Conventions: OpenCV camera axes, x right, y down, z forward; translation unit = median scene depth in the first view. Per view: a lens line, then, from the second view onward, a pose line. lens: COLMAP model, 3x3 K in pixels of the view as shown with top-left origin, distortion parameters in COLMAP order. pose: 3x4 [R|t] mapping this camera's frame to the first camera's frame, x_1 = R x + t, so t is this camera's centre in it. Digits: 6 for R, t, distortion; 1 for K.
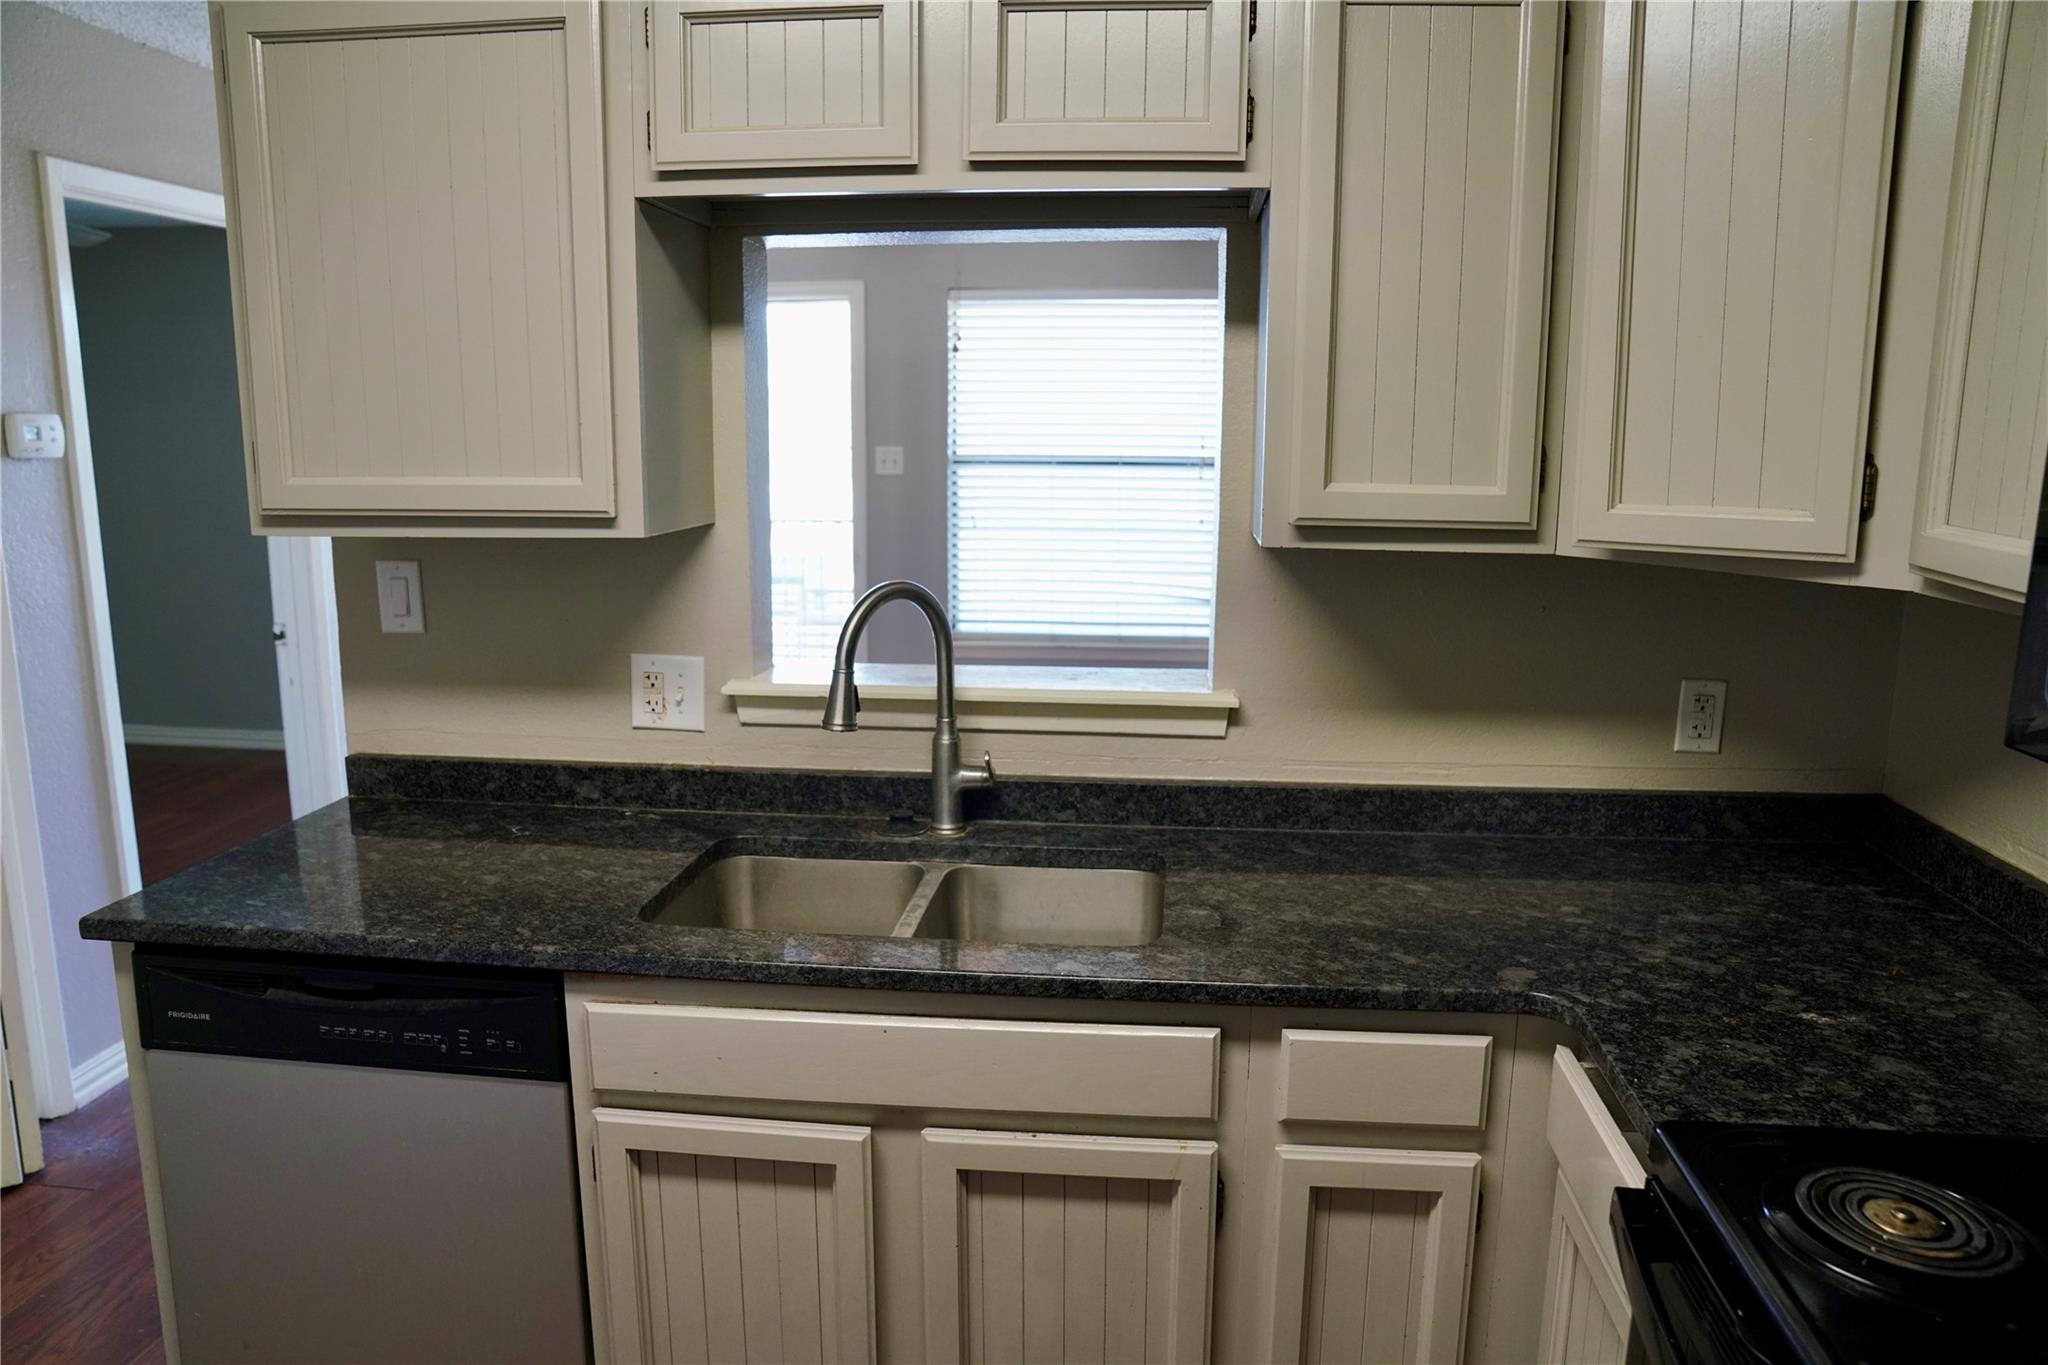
lens RADIAL K [[1407.4, 0, 1029.4], [0, 1407.4, 683.3], [0, 0, 1]] dist [-0.134873, 0.100779]
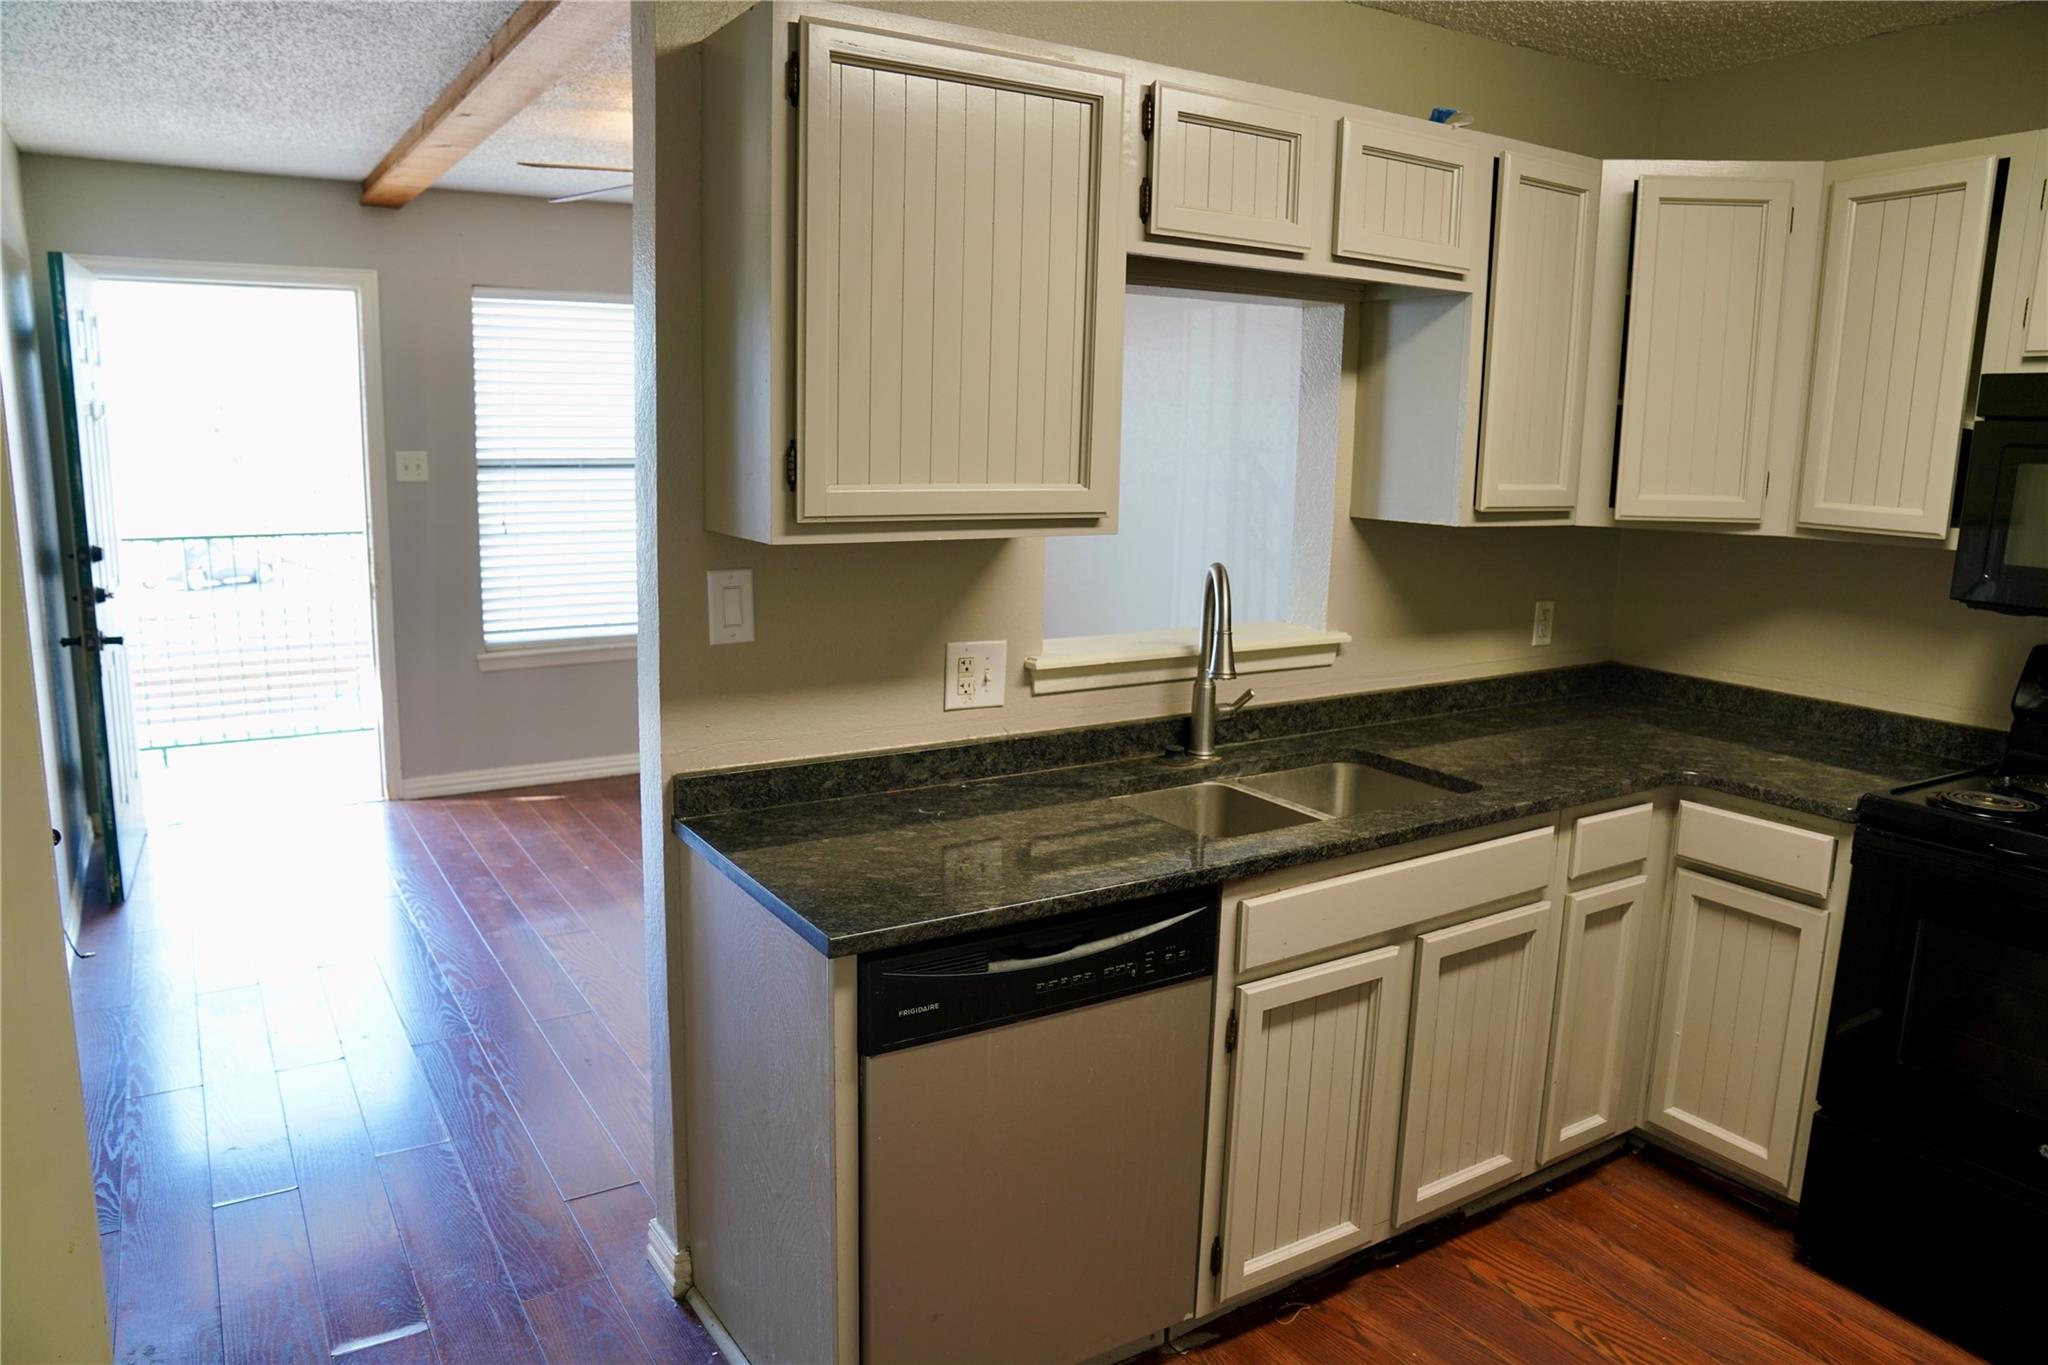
lens RADIAL K [[1407.4, 0, 1029.4], [0, 1407.4, 683.3], [0, 0, 1]] dist [-0.134873, 0.100779]
pose [[0.780182, -0.101574, 0.617251, -0.969511], [0.098775, 0.994354, 0.038782, -0.027477], [-0.617705, 0.030712, 0.785810, 0.087825]]
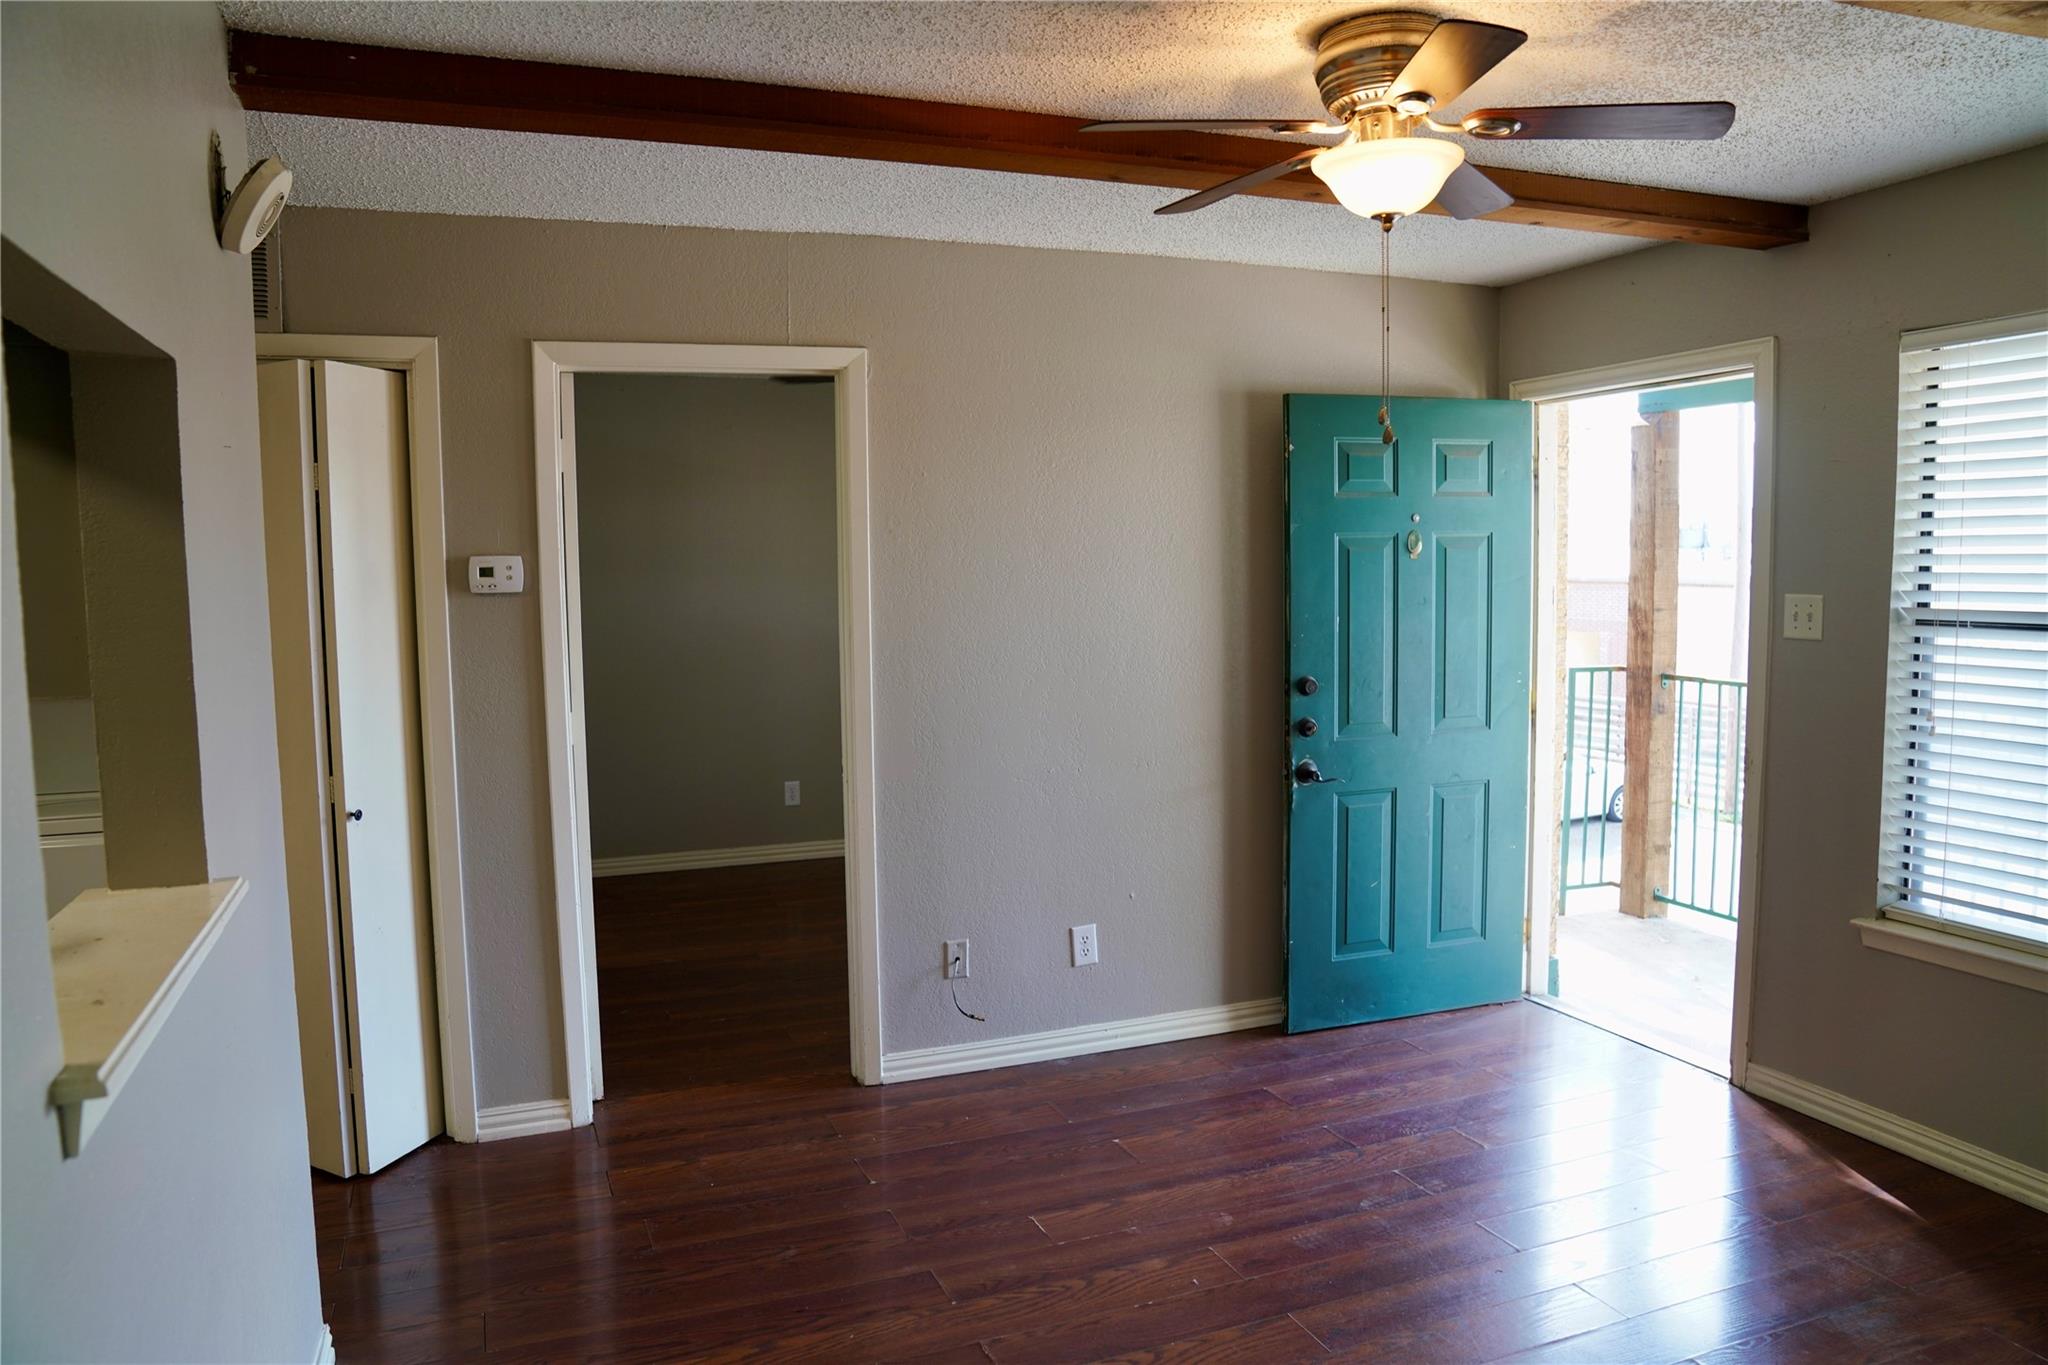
lens RADIAL K [[1407.4, 0, 1029.4], [0, 1407.4, 683.3], [0, 0, 1]] dist [-0.134873, 0.100779]
pose [[0.462937, 0.068533, -0.883738, 0.755707], [-0.149198, 0.988806, -0.001474, -0.208733], [0.873744, 0.132534, 0.467980, 1.135215]]
